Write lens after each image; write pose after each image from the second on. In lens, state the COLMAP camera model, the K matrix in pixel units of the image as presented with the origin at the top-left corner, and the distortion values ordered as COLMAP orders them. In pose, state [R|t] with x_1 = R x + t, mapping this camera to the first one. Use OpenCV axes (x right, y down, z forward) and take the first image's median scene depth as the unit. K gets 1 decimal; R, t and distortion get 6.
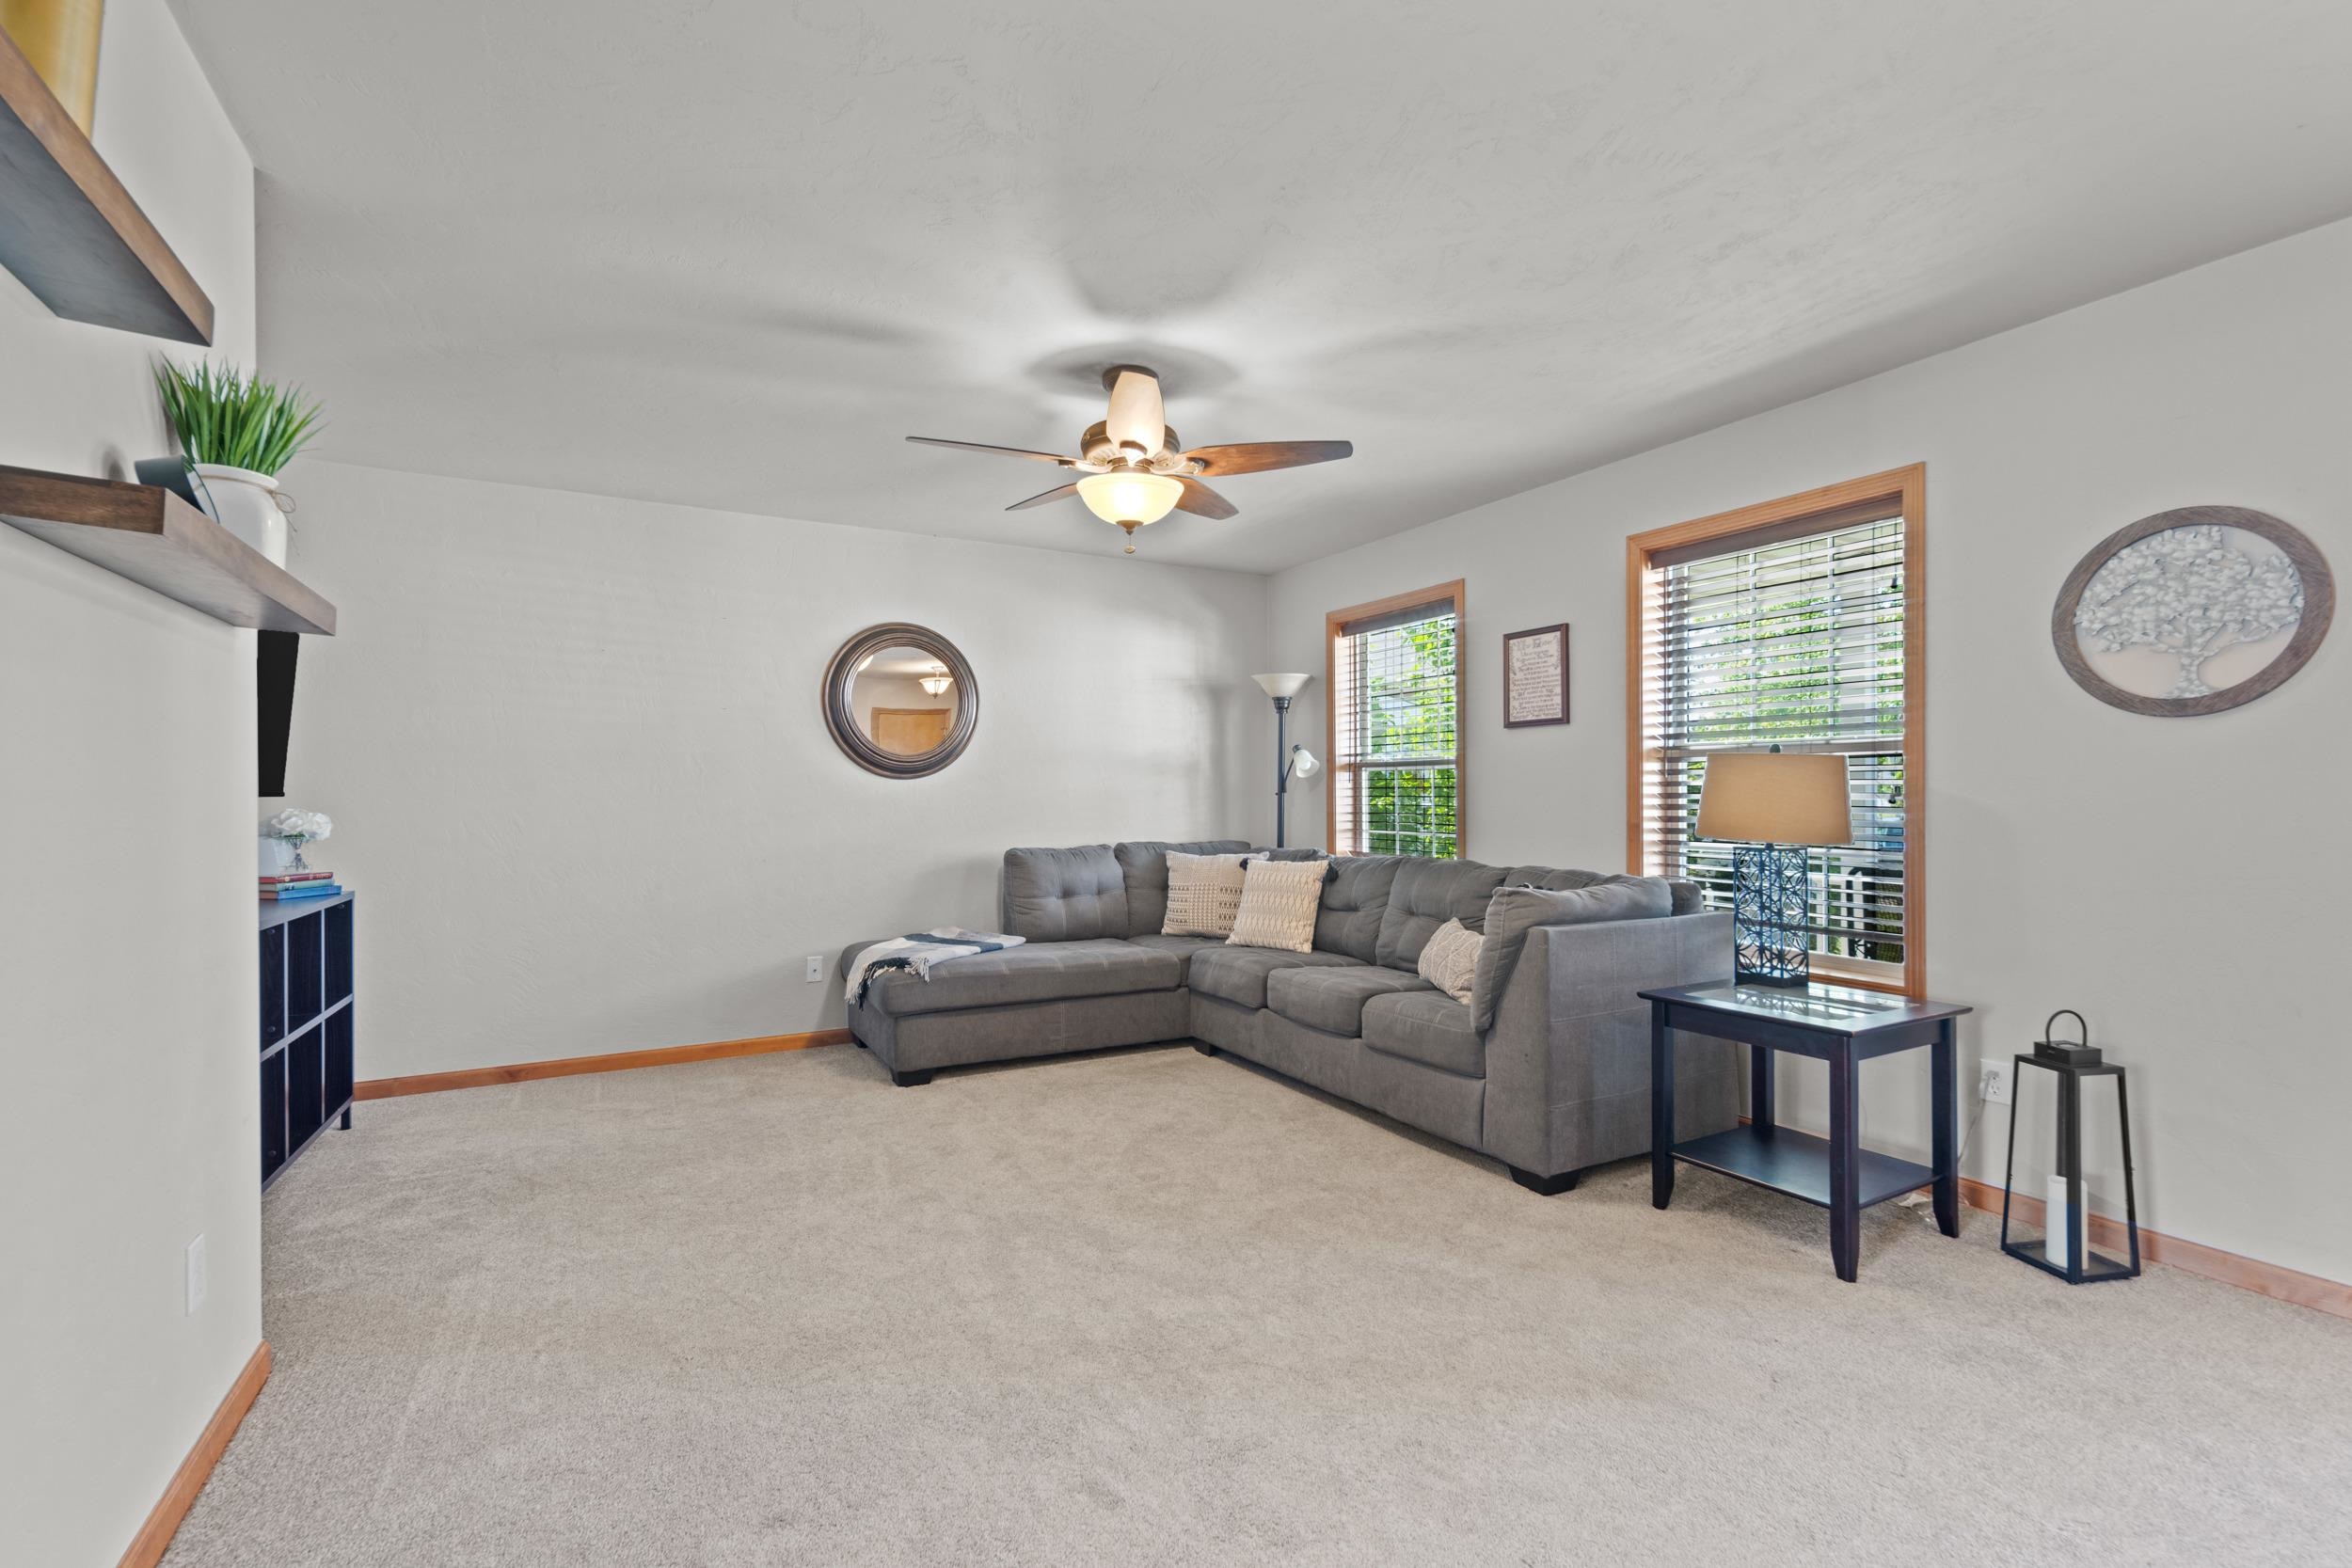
lens RADIAL K [[1026.0, 0, 1169.9], [0, 1026.0, 798.7], [0, 0, 1]] dist [0.007442, -0.004613]
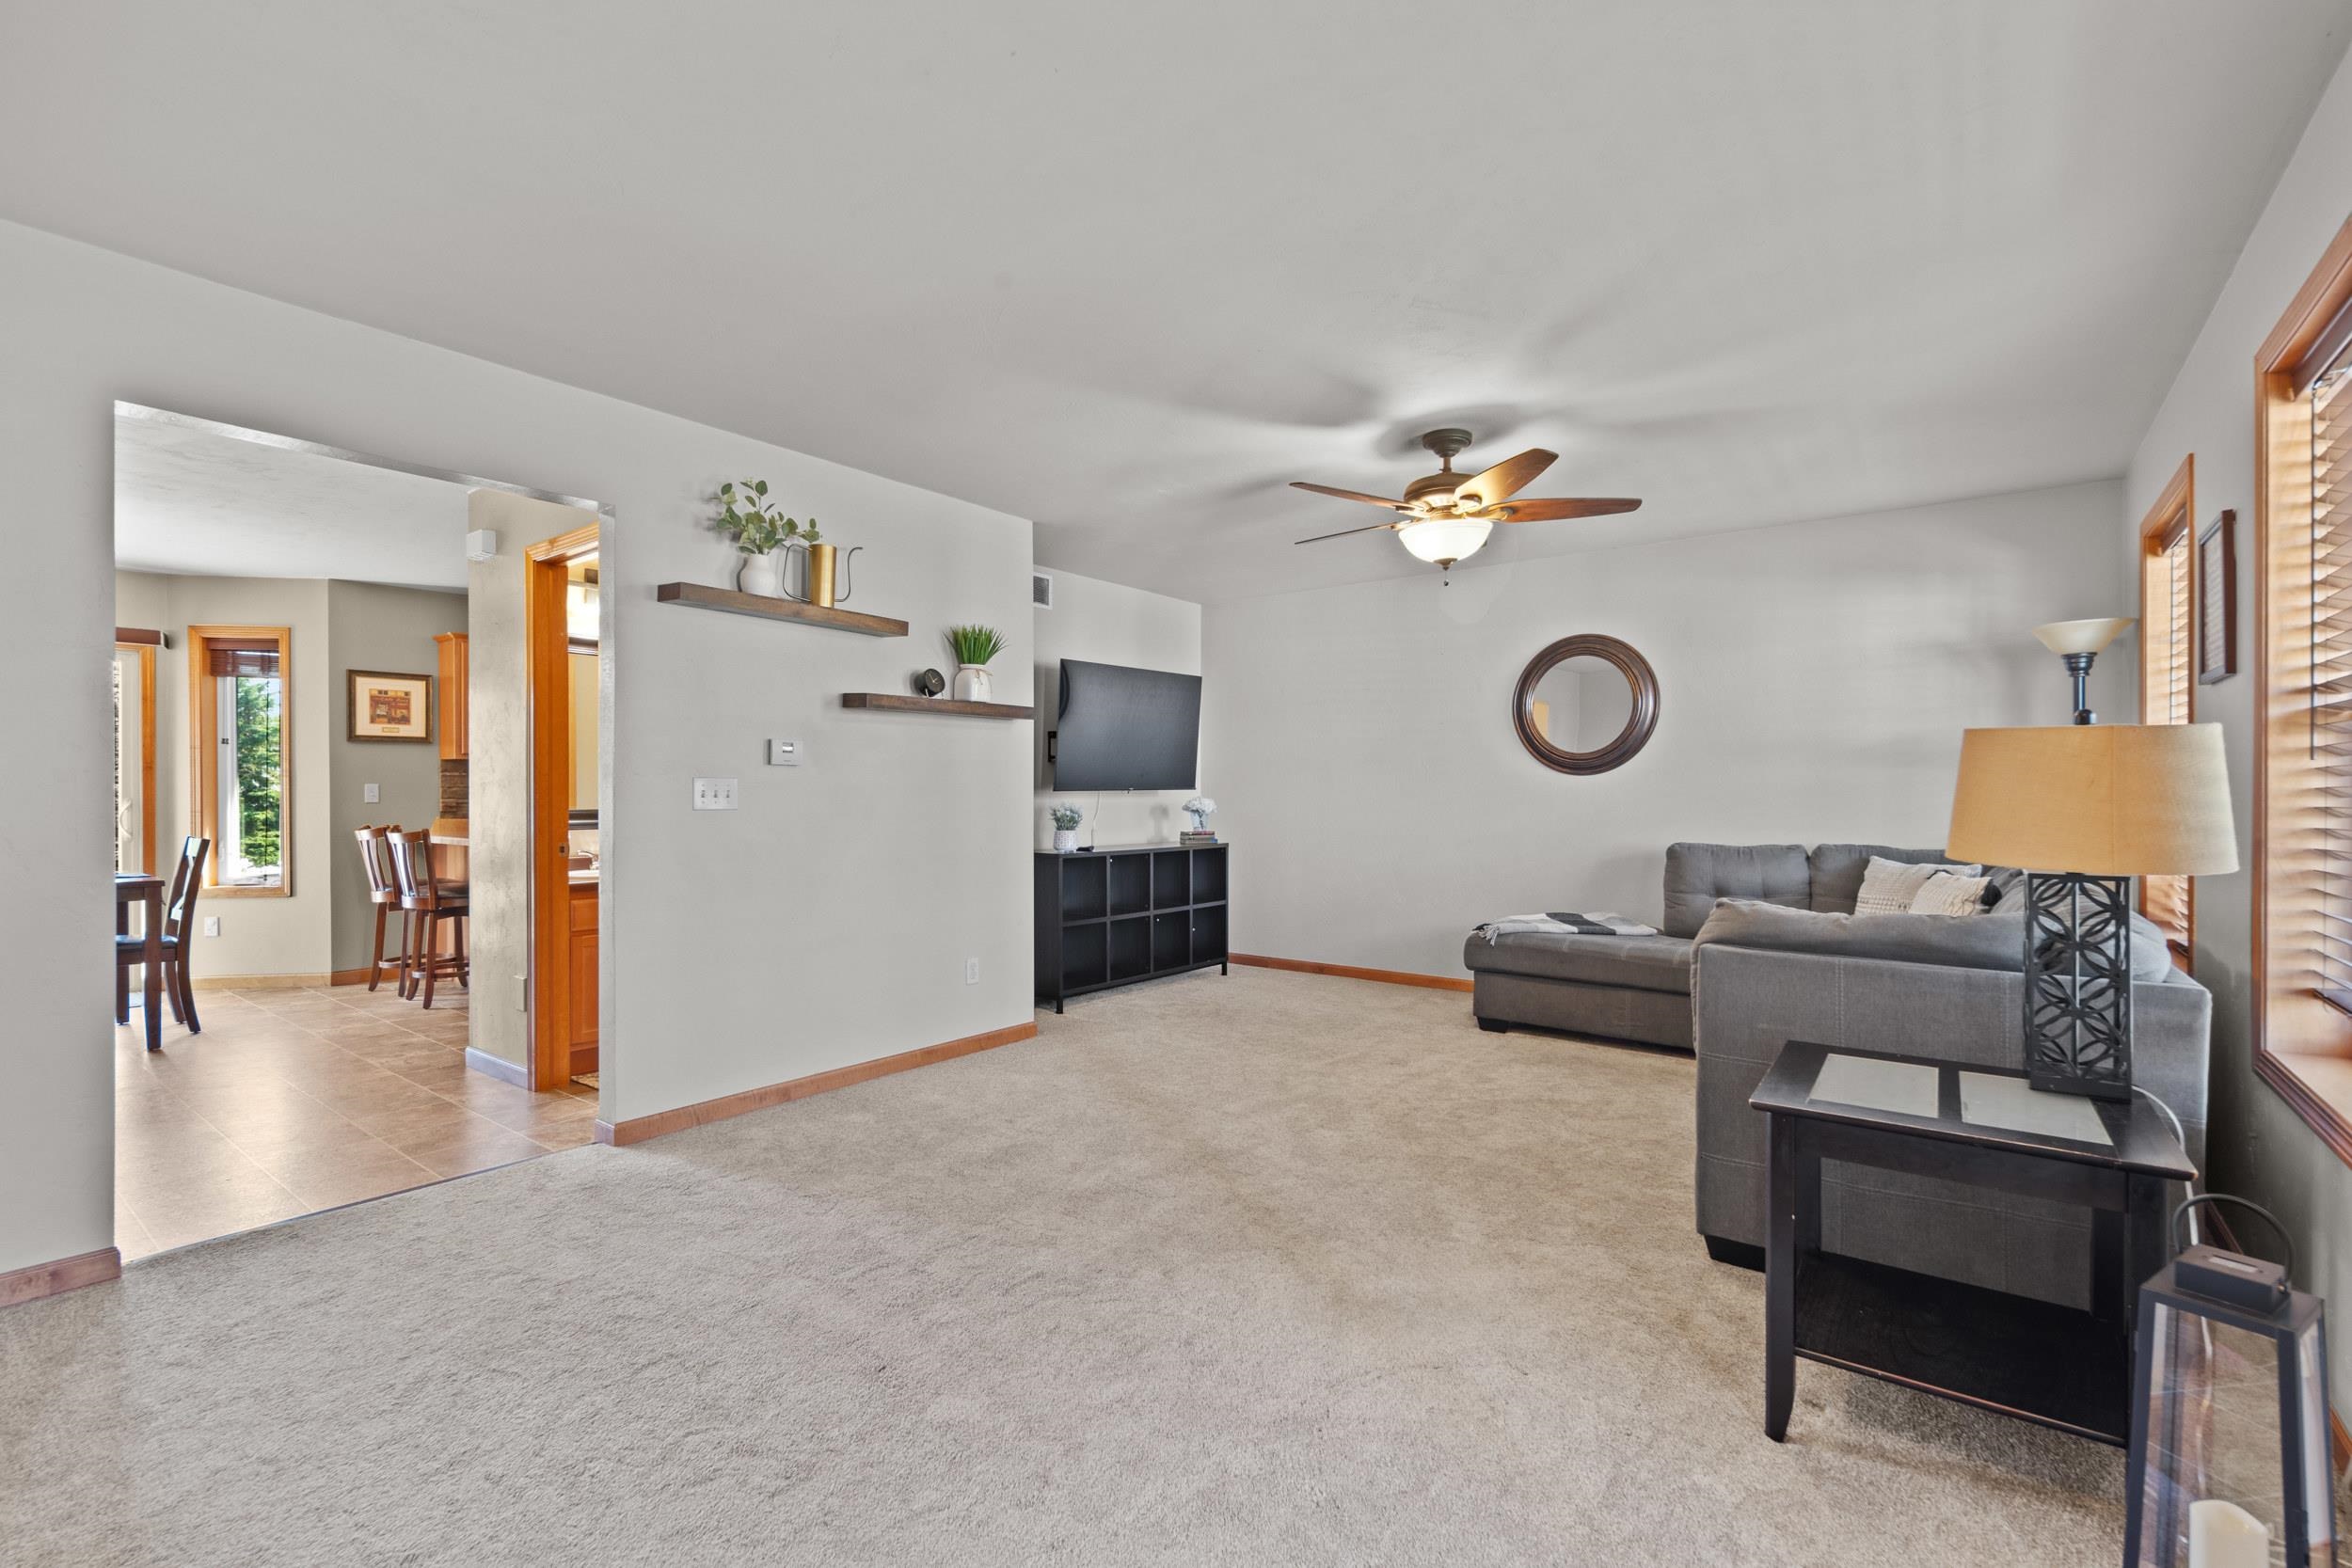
lens RADIAL K [[1026.0, 0, 1170.1], [0, 1026.0, 800.2], [0, 0, 1]] dist [0.007442, -0.004613]
pose [[0.400223, 0.011555, -0.916345, 0.874557], [-0.004695, 0.999933, 0.010559, -0.002399], [0.916406, 0.000076, 0.400250, 0.219298]]
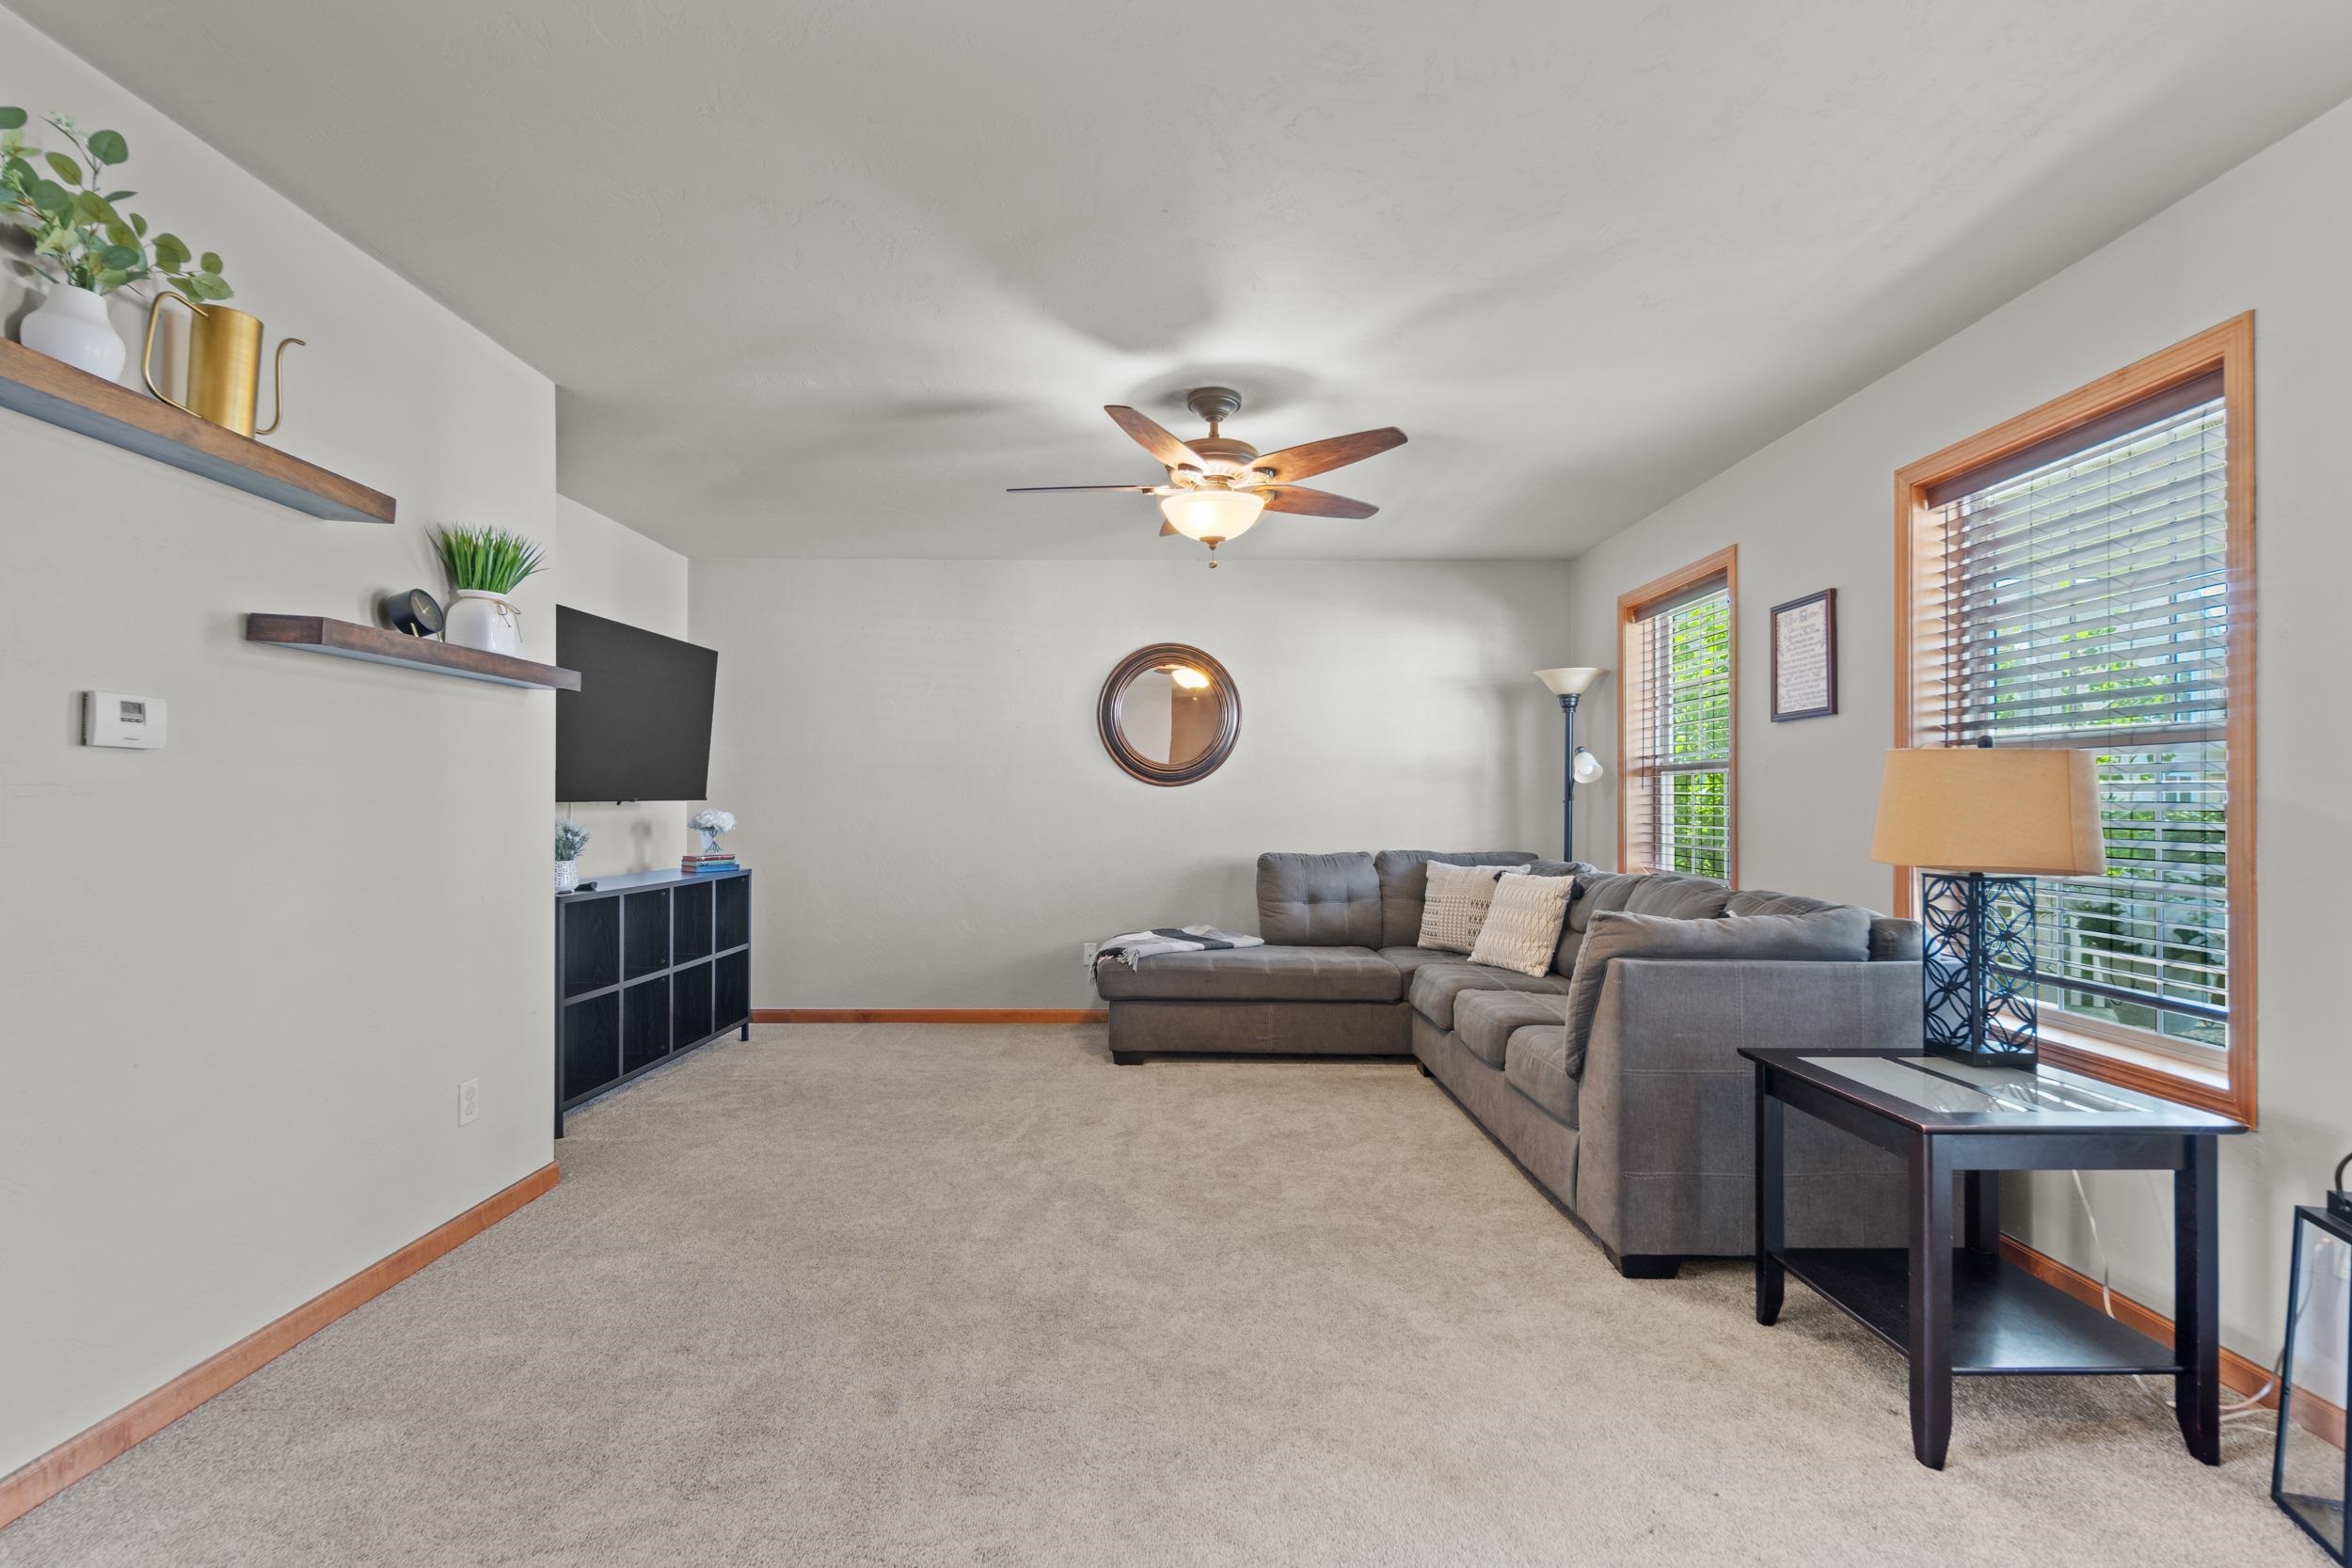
lens RADIAL K [[1026.0, 0, 1172.9], [0, 1026.0, 801.4], [0, 0, 1]] dist [0.007442, -0.004613]
pose [[0.878024, 0.004479, -0.478596, 0.399695], [-0.006306, 0.999978, -0.002211, -0.001184], [0.478575, 0.004959, 0.878033, 0.068661]]
